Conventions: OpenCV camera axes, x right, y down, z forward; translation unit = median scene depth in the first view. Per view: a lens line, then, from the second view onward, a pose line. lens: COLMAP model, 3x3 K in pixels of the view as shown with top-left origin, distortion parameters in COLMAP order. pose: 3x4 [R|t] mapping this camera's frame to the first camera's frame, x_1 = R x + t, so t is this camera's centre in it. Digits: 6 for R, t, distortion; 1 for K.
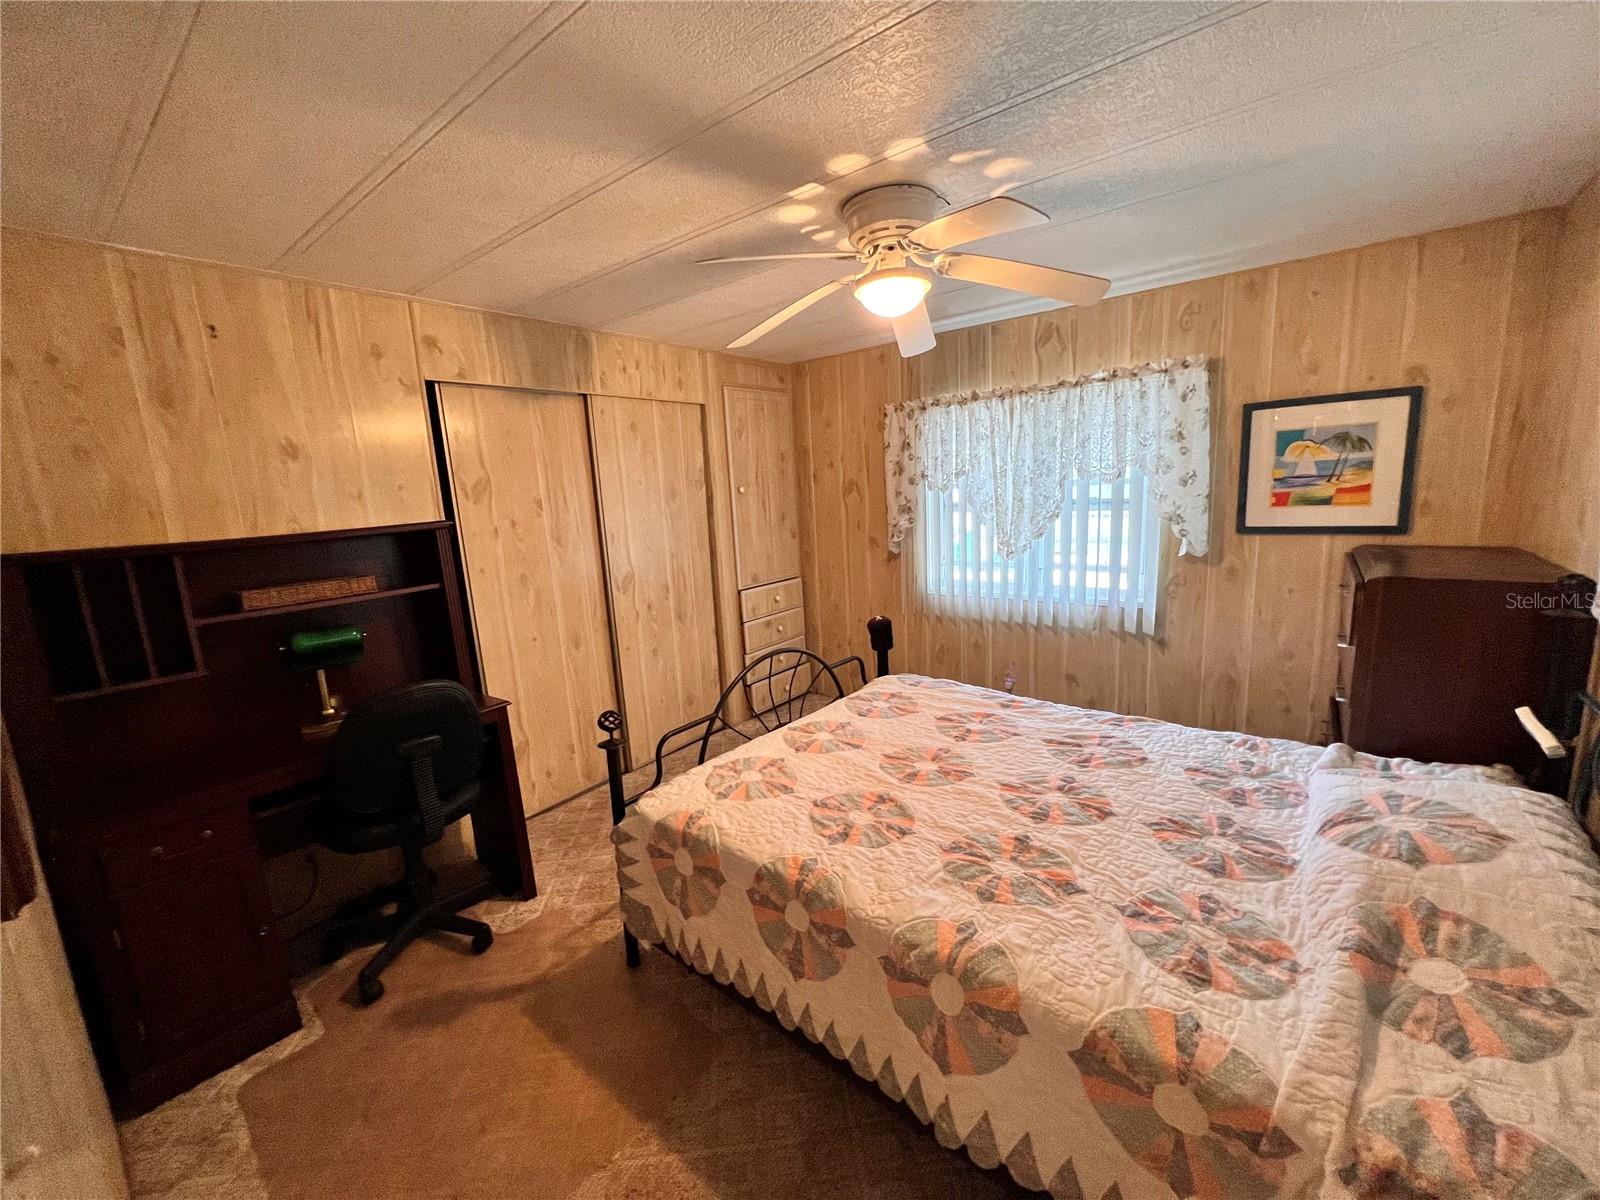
lens RADIAL K [[637.2, 0, 799.8], [0, 637.2, 598.4], [0, 0, 1]] dist [-0.001587, 0.000550]
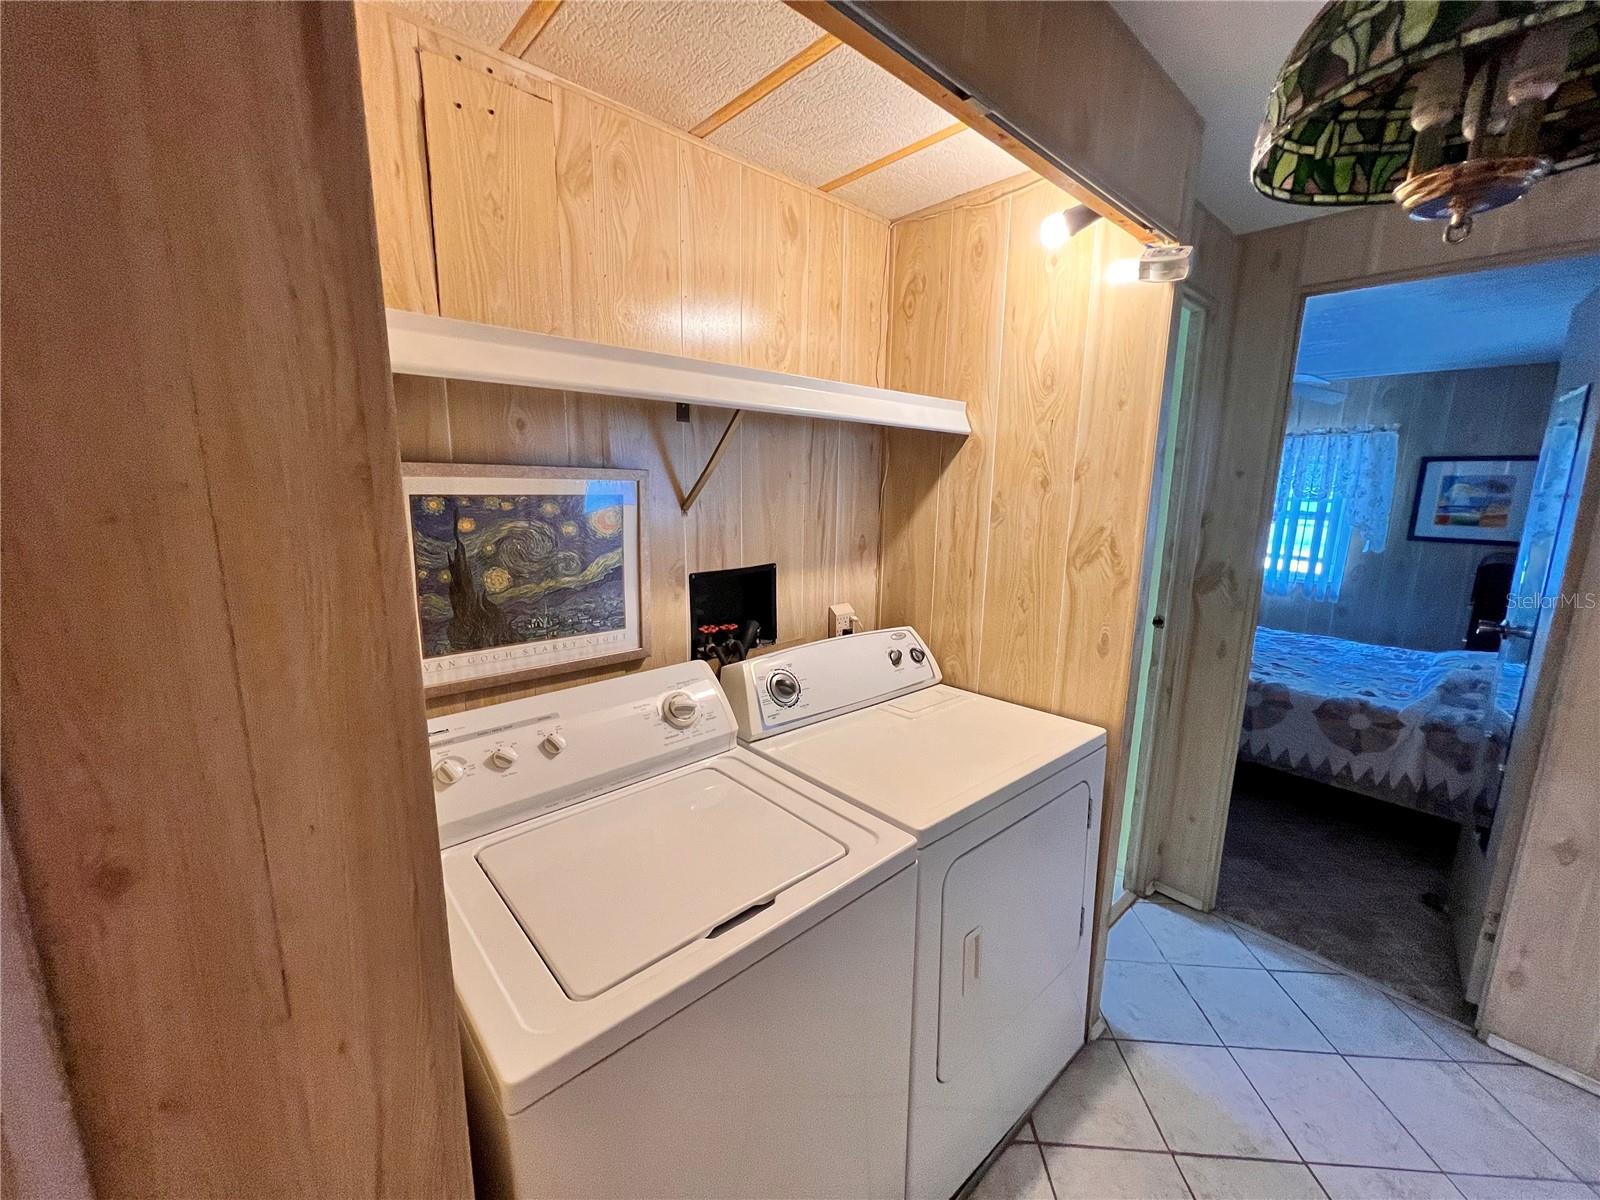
lens RADIAL K [[637.2, 0, 805.4], [0, 637.2, 597.9], [0, 0, 1]] dist [-0.001587, 0.000550]
pose [[0.982923, 0.100070, -0.154432, -0.544847], [-0.099462, 0.994973, 0.011681, 0.180814], [0.154824, 0.003879, 0.987934, -0.822173]]
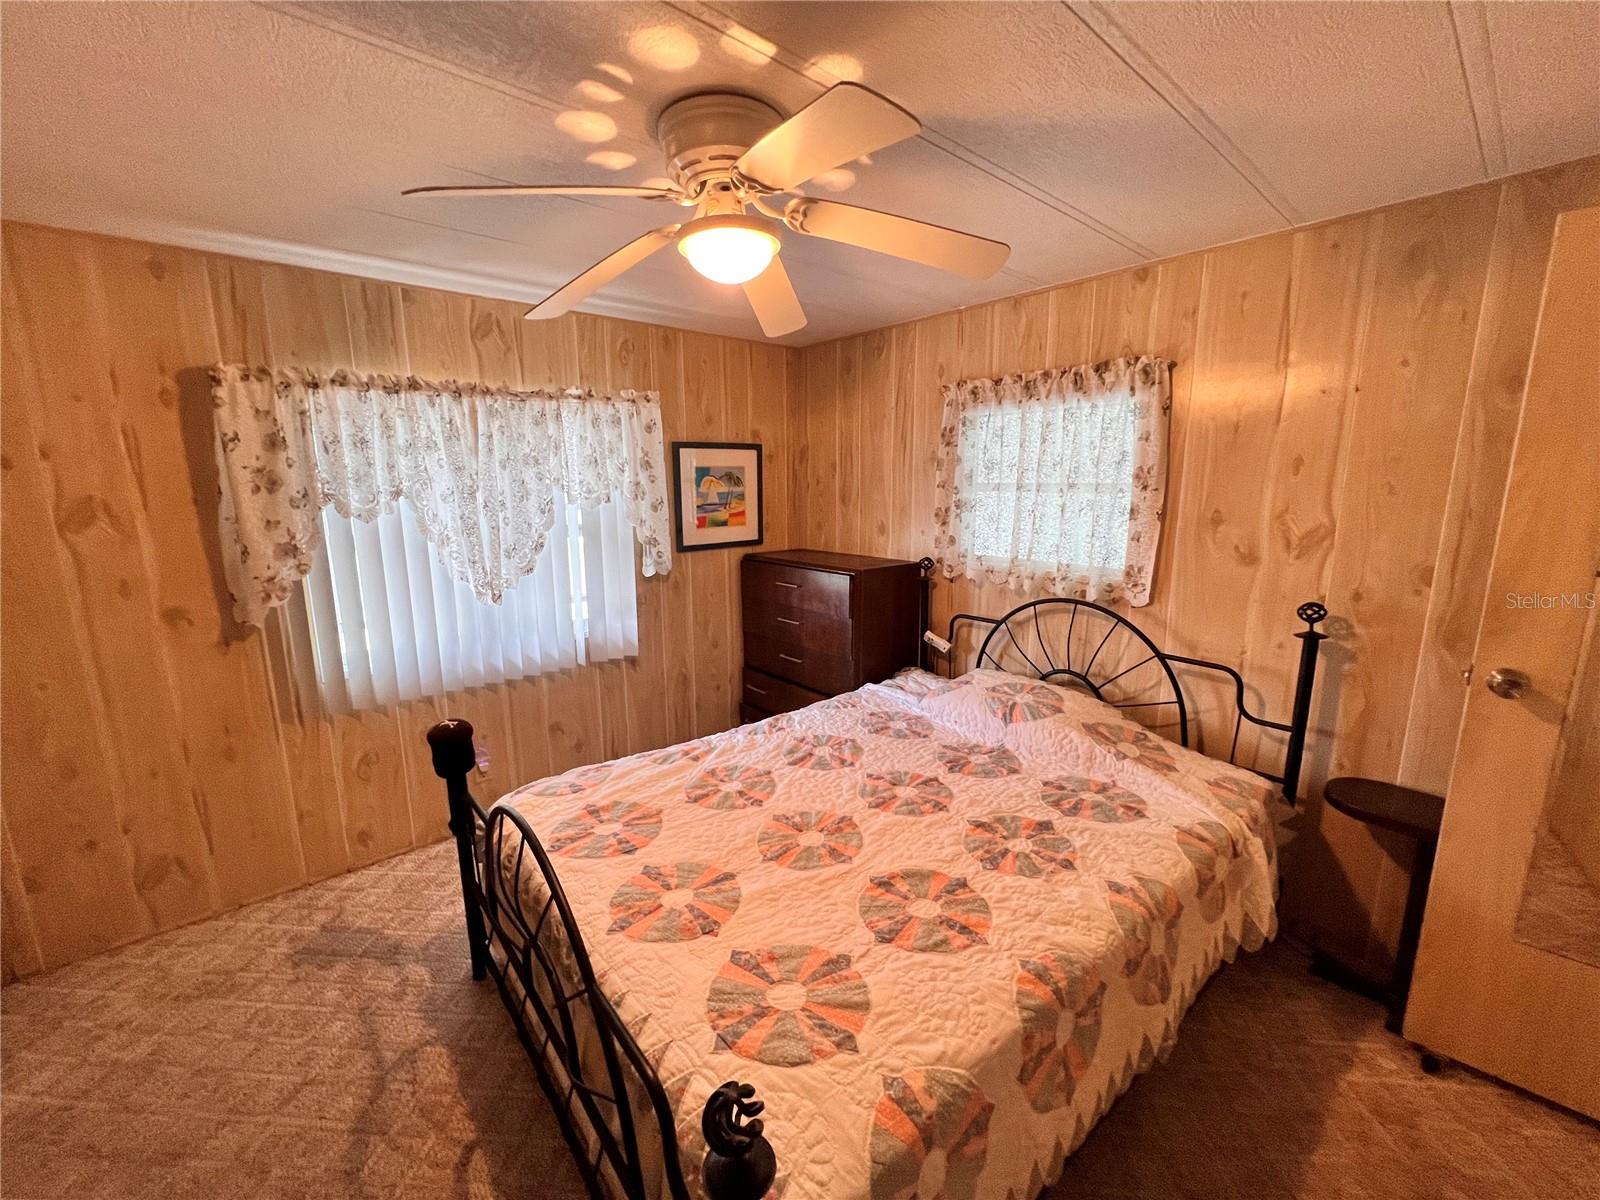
lens RADIAL K [[637.2, 0, 797.7], [0, 637.2, 597.5], [0, 0, 1]] dist [-0.001587, 0.000550]
pose [[0.198572, -0.128246, 0.971659, -0.454137], [0.171077, 0.980717, 0.094479, -0.103608], [-0.965040, 0.147467, 0.216683, 0.610664]]
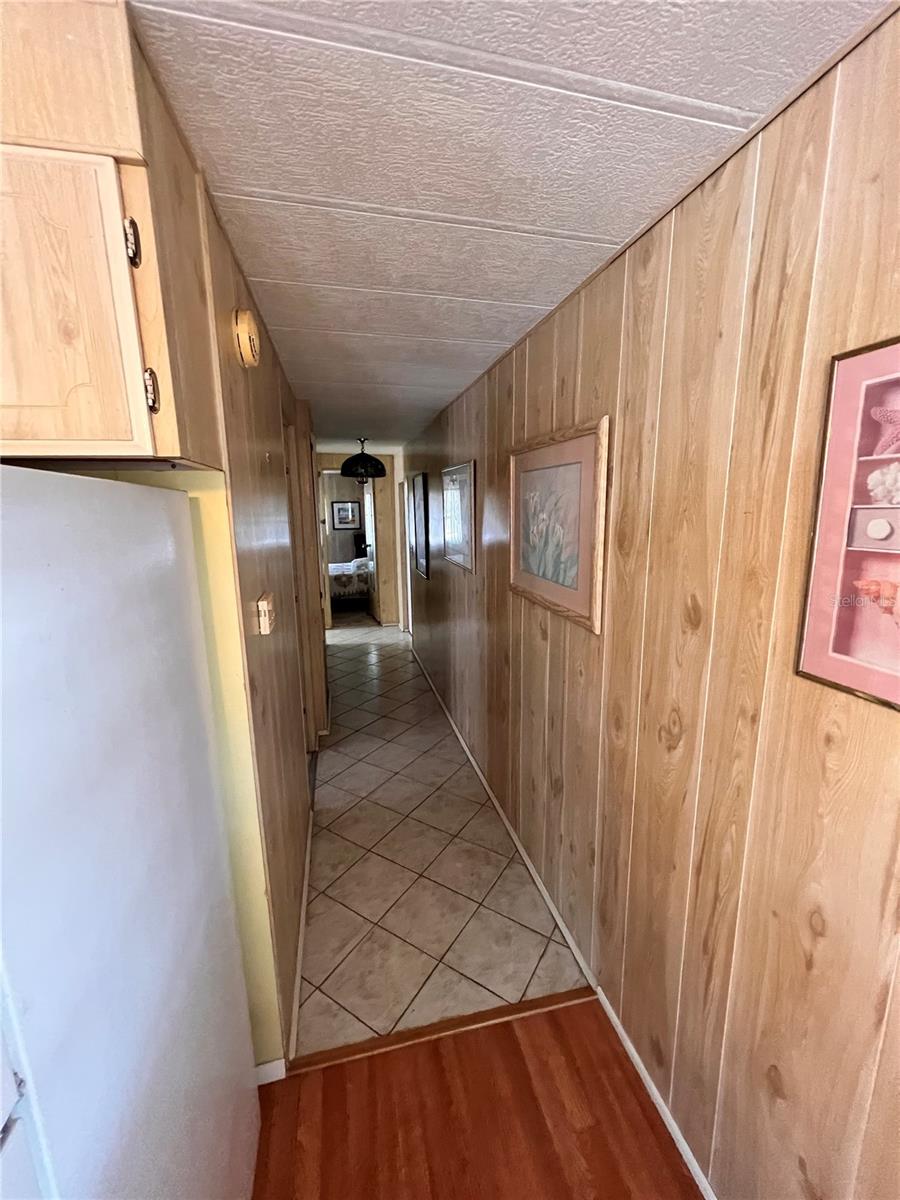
lens RADIAL K [[477.9, 0, 454.0], [0, 477.9, 601.6], [0, 0, 1]] dist [-0.001587, 0.000550]
pose [[0.619719, -0.100584, 0.778351, -1.631584], [0.113165, 0.992842, 0.038200, 0.409671], [-0.776622, 0.064408, 0.626666, -1.946648]]
